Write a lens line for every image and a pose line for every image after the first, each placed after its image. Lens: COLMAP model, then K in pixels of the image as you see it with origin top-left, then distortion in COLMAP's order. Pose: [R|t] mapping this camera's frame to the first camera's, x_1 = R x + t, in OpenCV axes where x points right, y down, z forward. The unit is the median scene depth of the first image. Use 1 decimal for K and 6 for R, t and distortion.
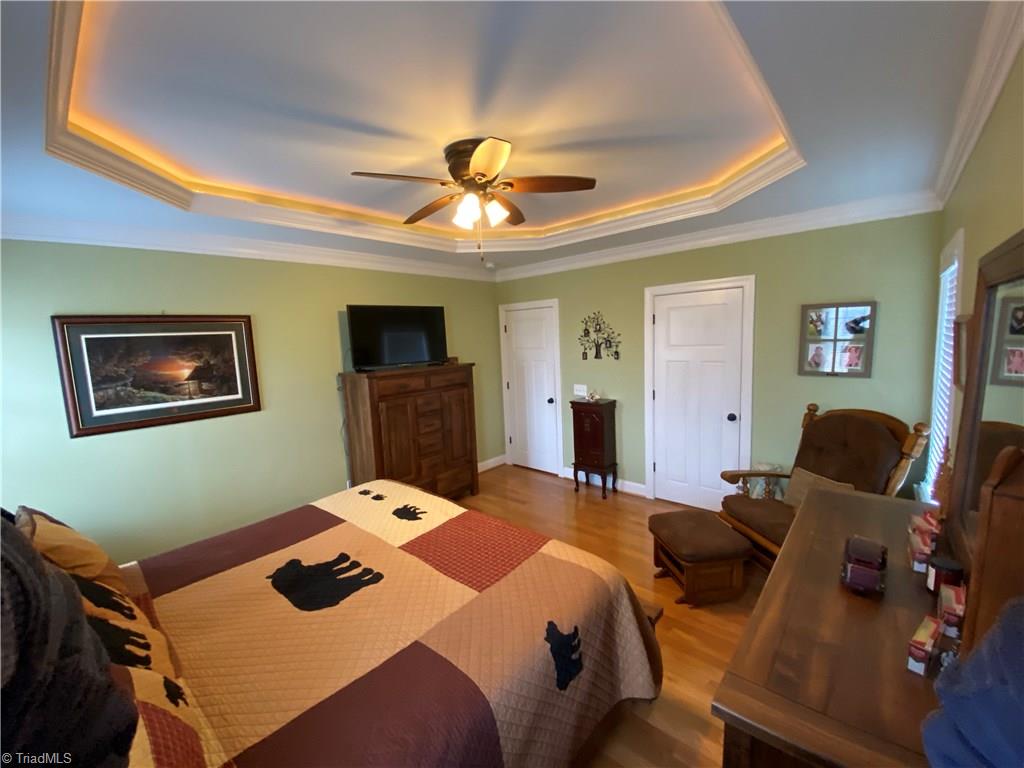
lens RADIAL K [[413.9, 0, 513.8], [0, 413.9, 387.3], [0, 0, 1]] dist [-0.008518, -0.003088]
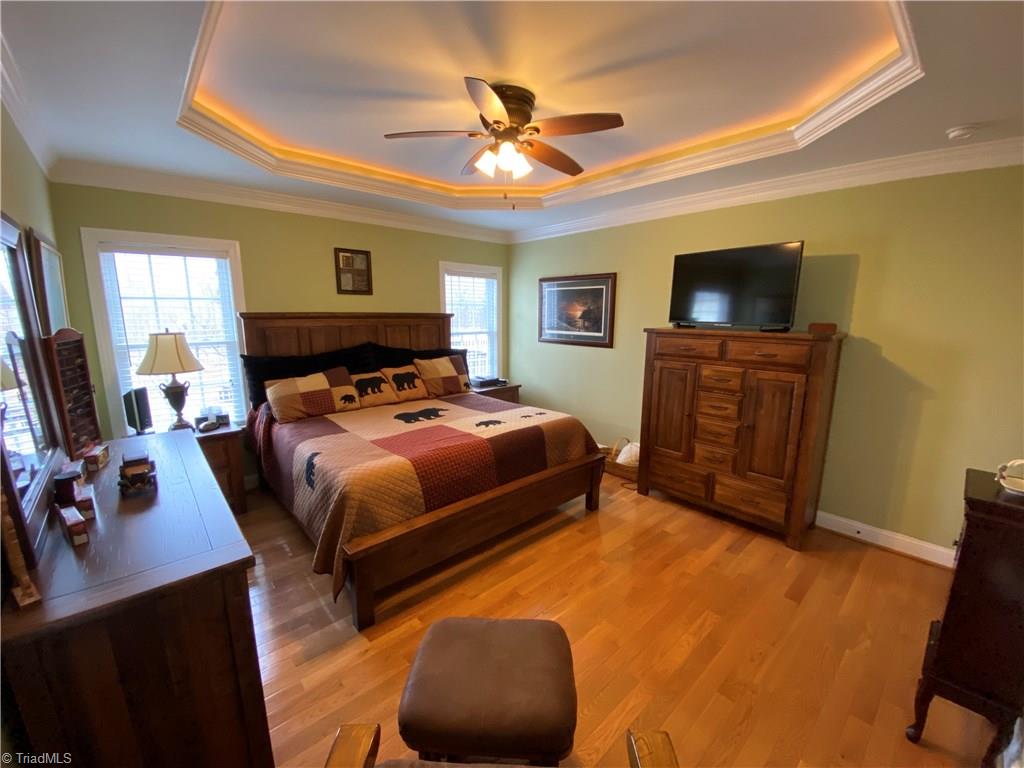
lens RADIAL K [[413.9, 0, 515.2], [0, 413.9, 390.7], [0, 0, 1]] dist [-0.008518, -0.003088]
pose [[-0.124133, 0.226392, -0.966094, 0.772516], [-0.127966, 0.961842, 0.241838, -0.099555], [0.983980, 0.153647, -0.090426, 0.923796]]
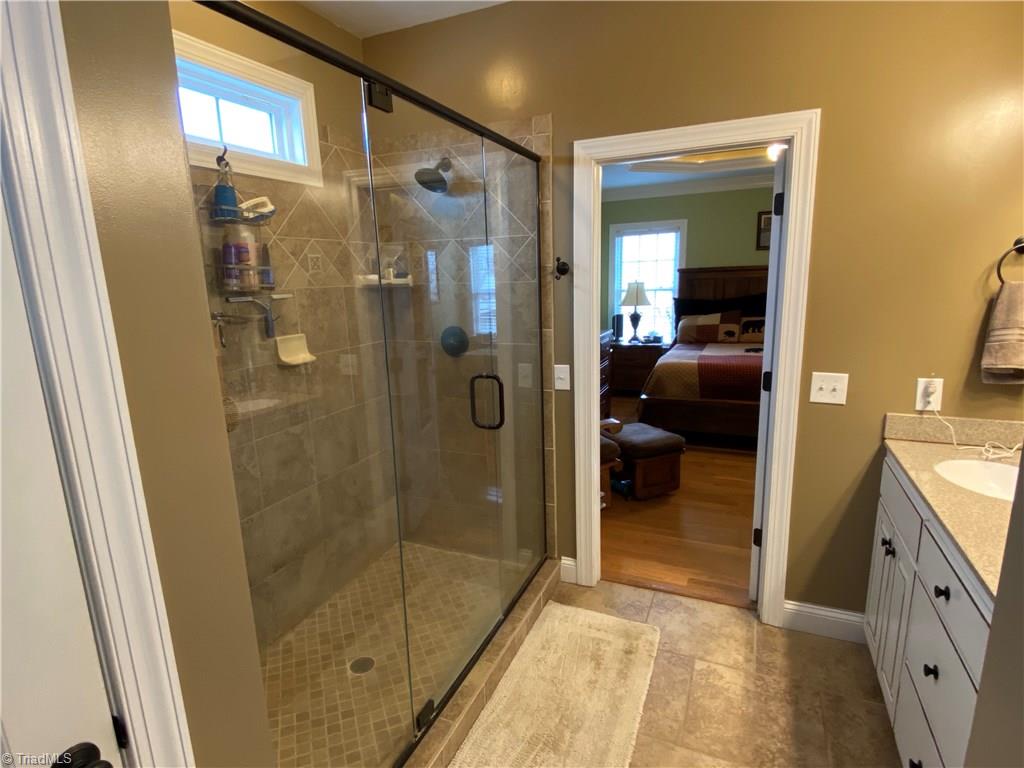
lens RADIAL K [[534.1, 0, 520.6], [0, 534.1, 377.5], [0, 0, 1]] dist [-0.008039, -0.000578]
pose [[-0.954316, 0.122065, -0.272728, 0.971408], [0.032114, 0.949363, 0.312535, -0.209667], [0.297068, 0.289499, -0.909913, 1.924134]]
